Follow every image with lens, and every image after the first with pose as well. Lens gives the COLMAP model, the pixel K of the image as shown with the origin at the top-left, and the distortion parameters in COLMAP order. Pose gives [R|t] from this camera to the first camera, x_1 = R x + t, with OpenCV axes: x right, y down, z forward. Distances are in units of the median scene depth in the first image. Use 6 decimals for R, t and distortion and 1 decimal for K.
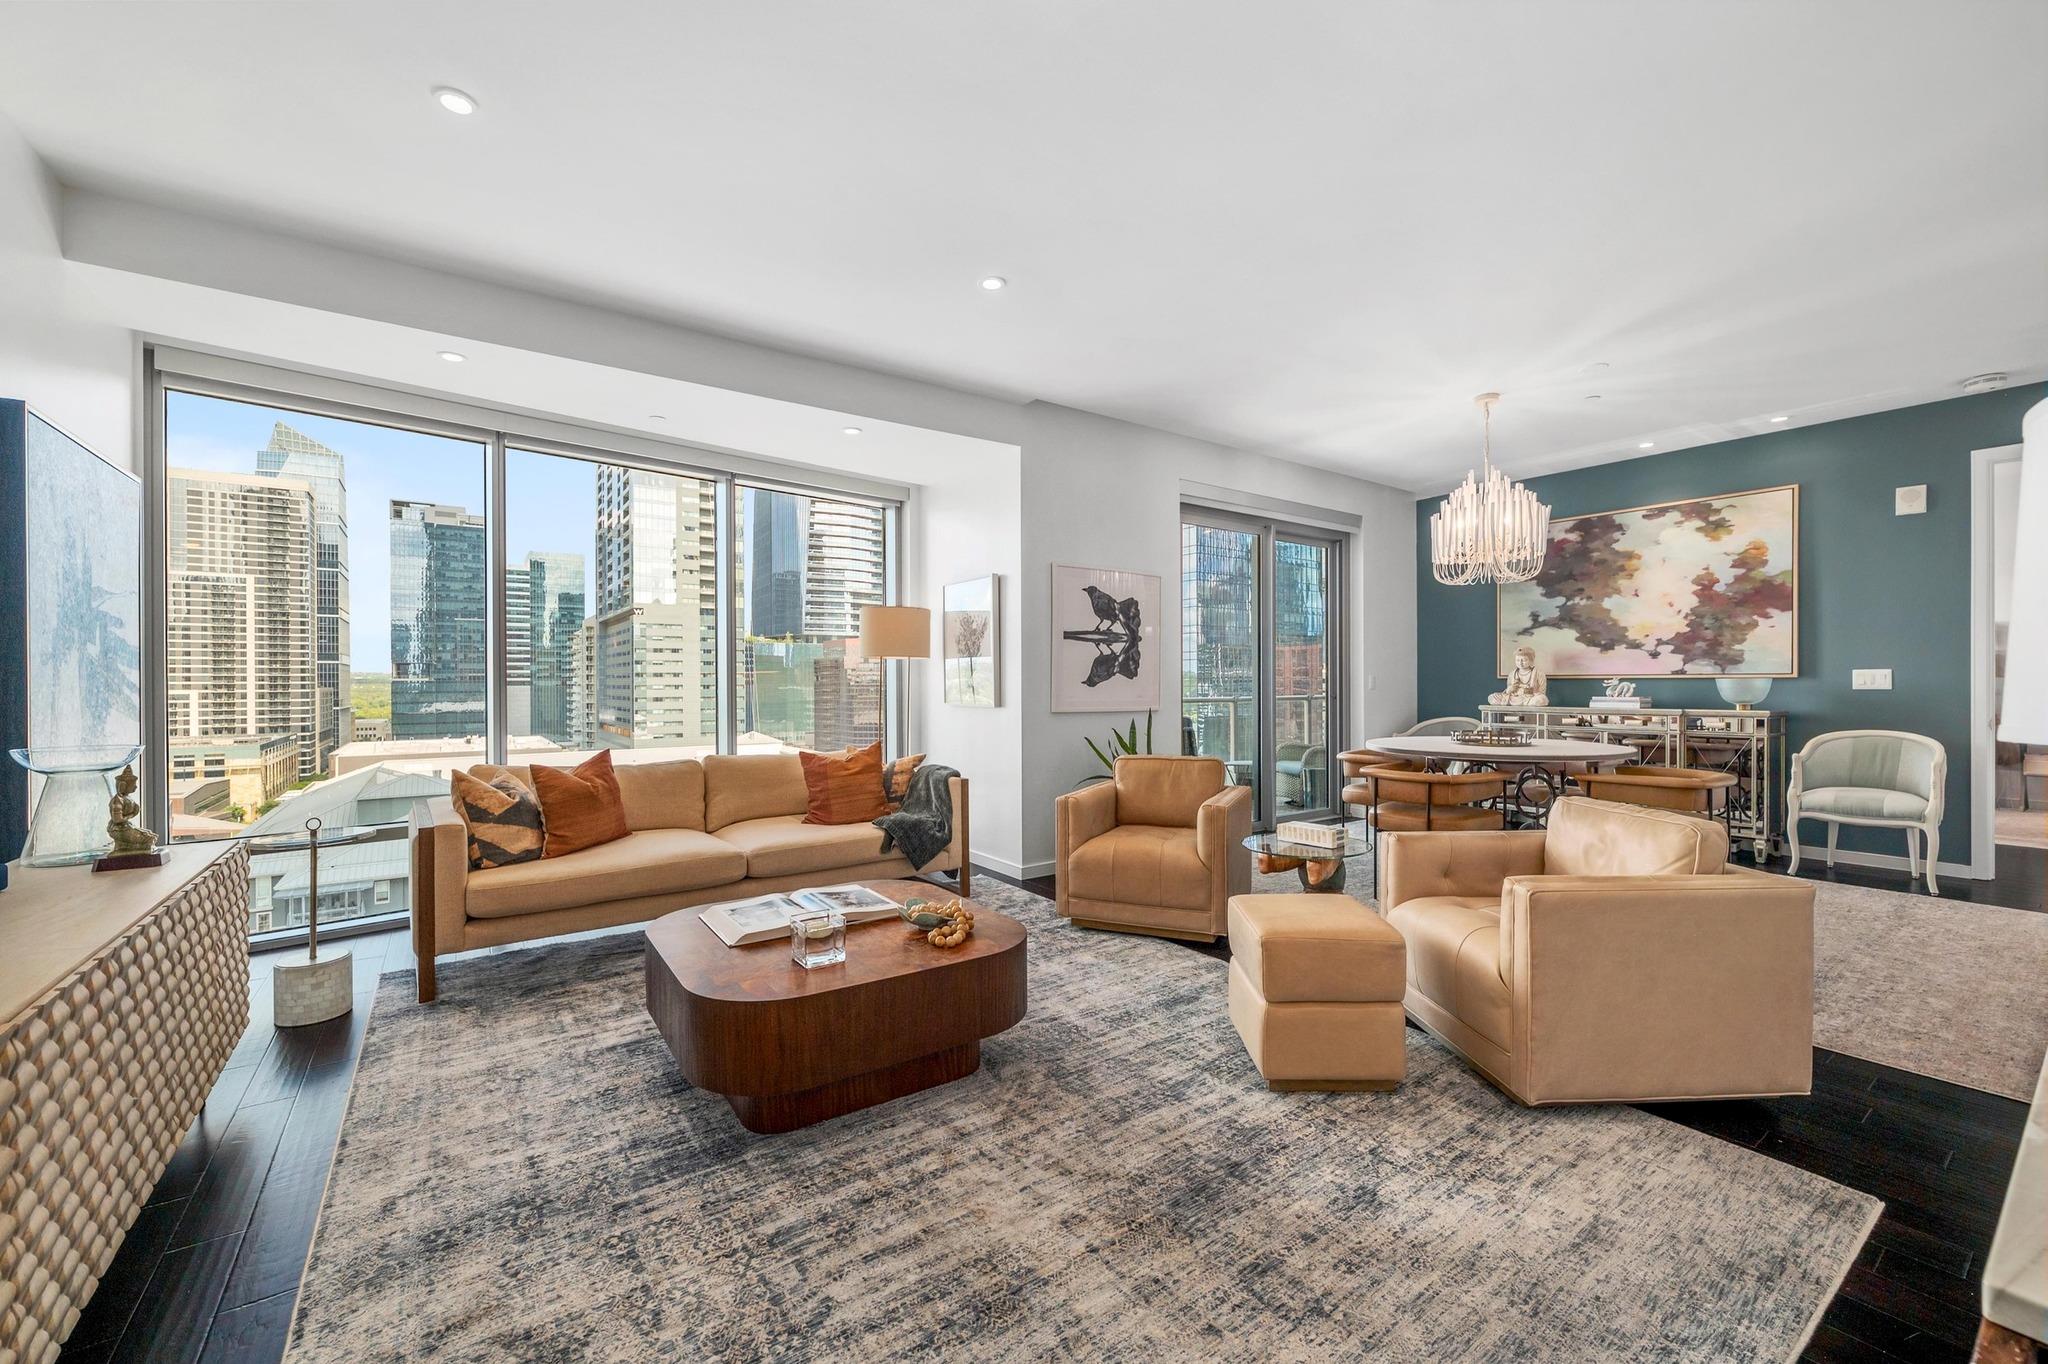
lens RADIAL K [[811.9, 0, 1022.4], [0, 811.9, 685.0], [0, 0, 1]] dist [-0.004802, 0.000238]
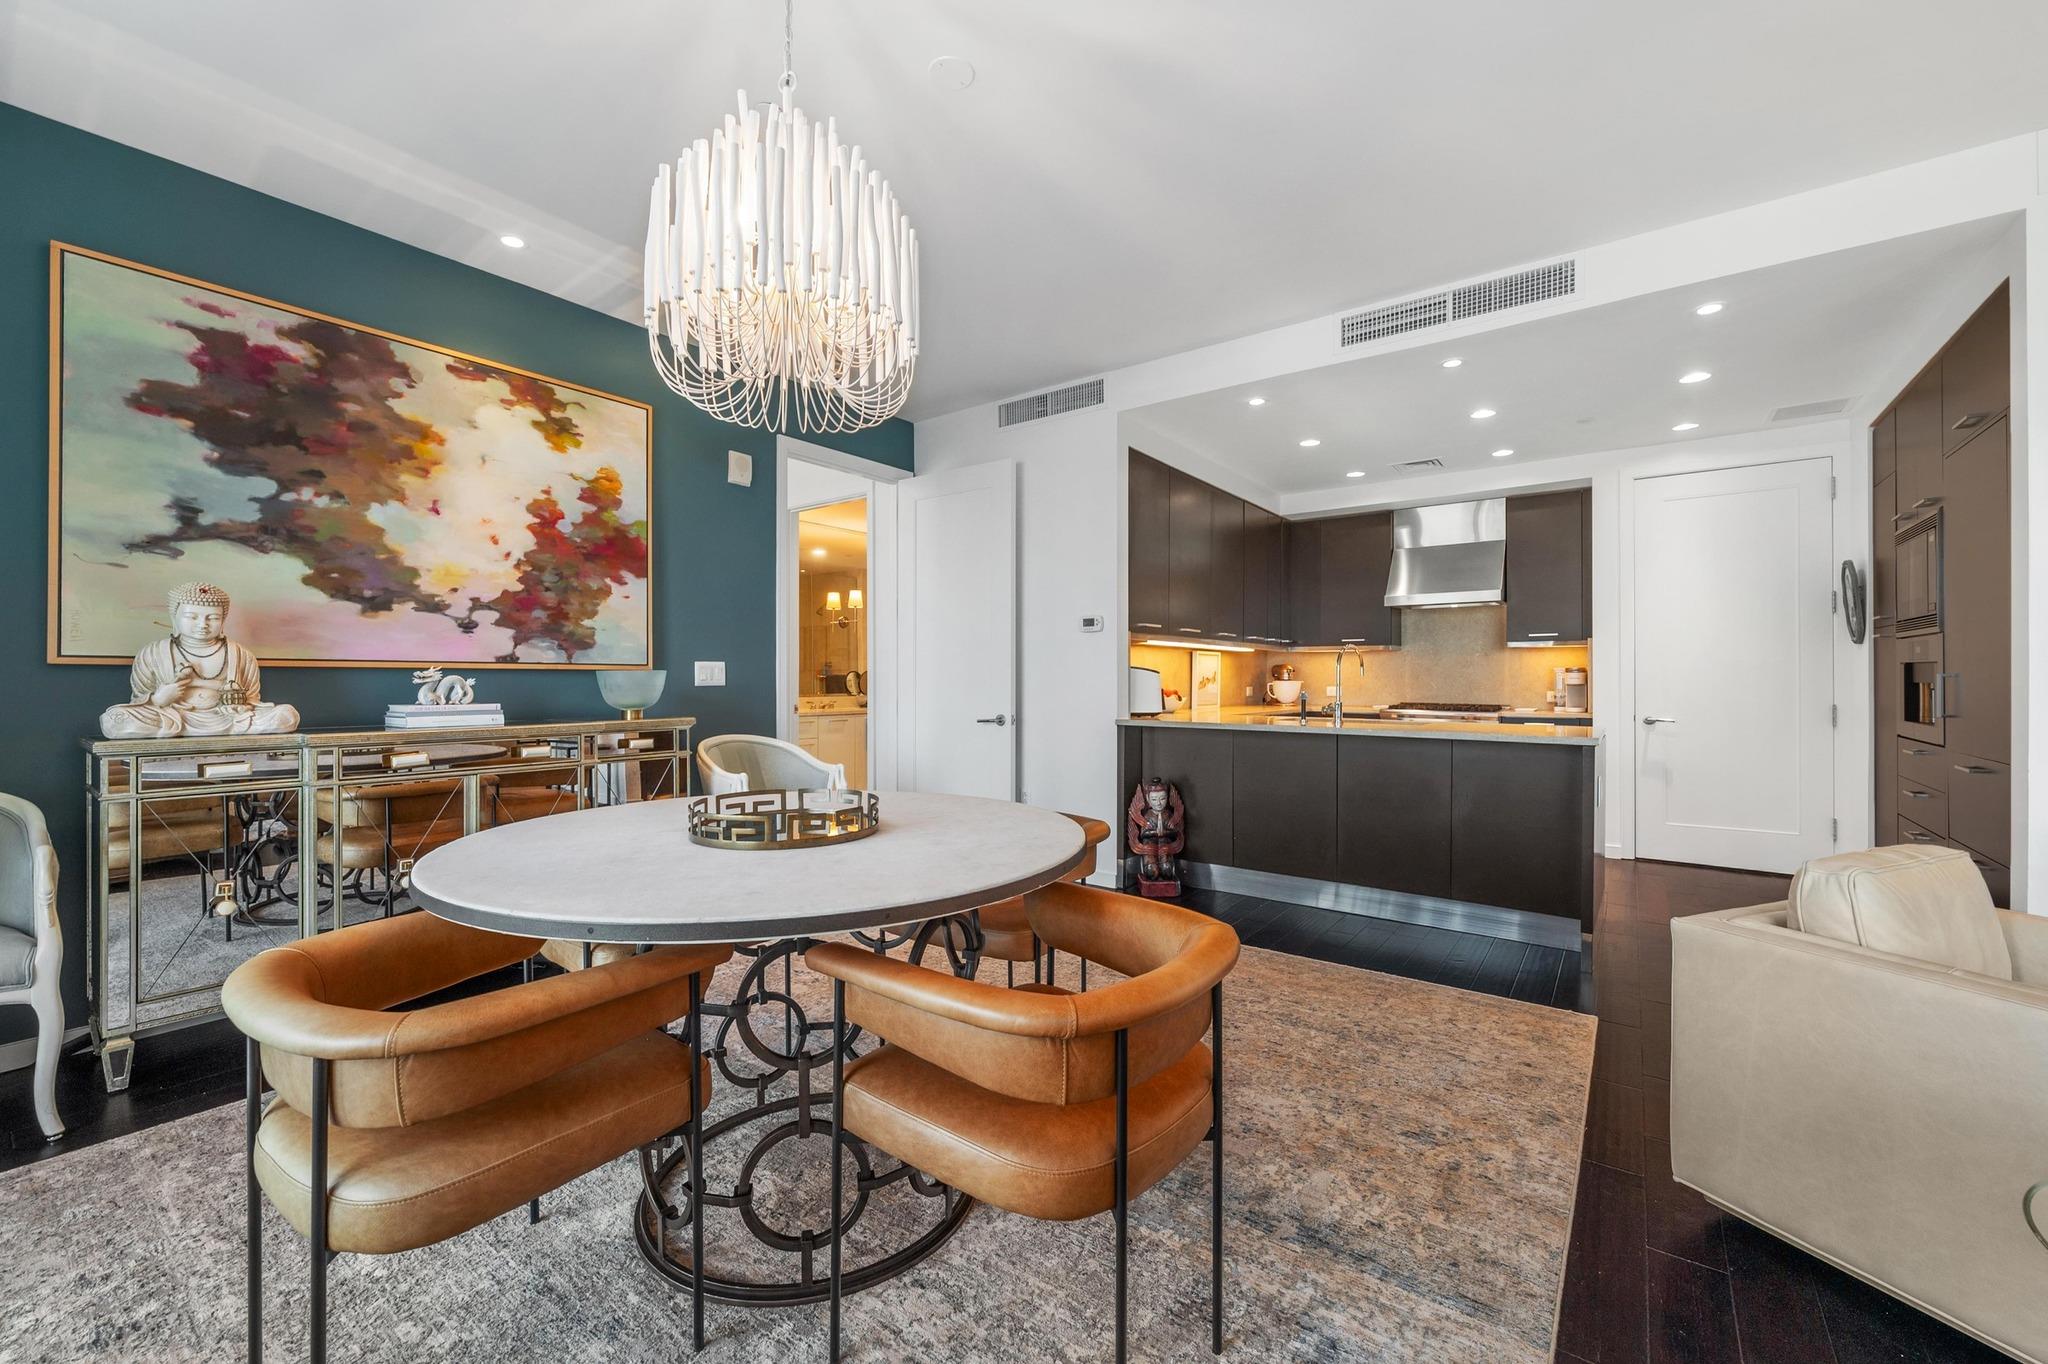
lens RADIAL K [[819.5, 0, 1020.8], [0, 819.5, 675.3], [0, 0, 1]] dist [-0.003171, -0.000068]
pose [[-0.305464, 0.006680, 0.952180, 0.134921], [0.003163, 0.999977, -0.006001, 0.000582], [-0.952198, 0.001179, -0.305478, 0.798863]]
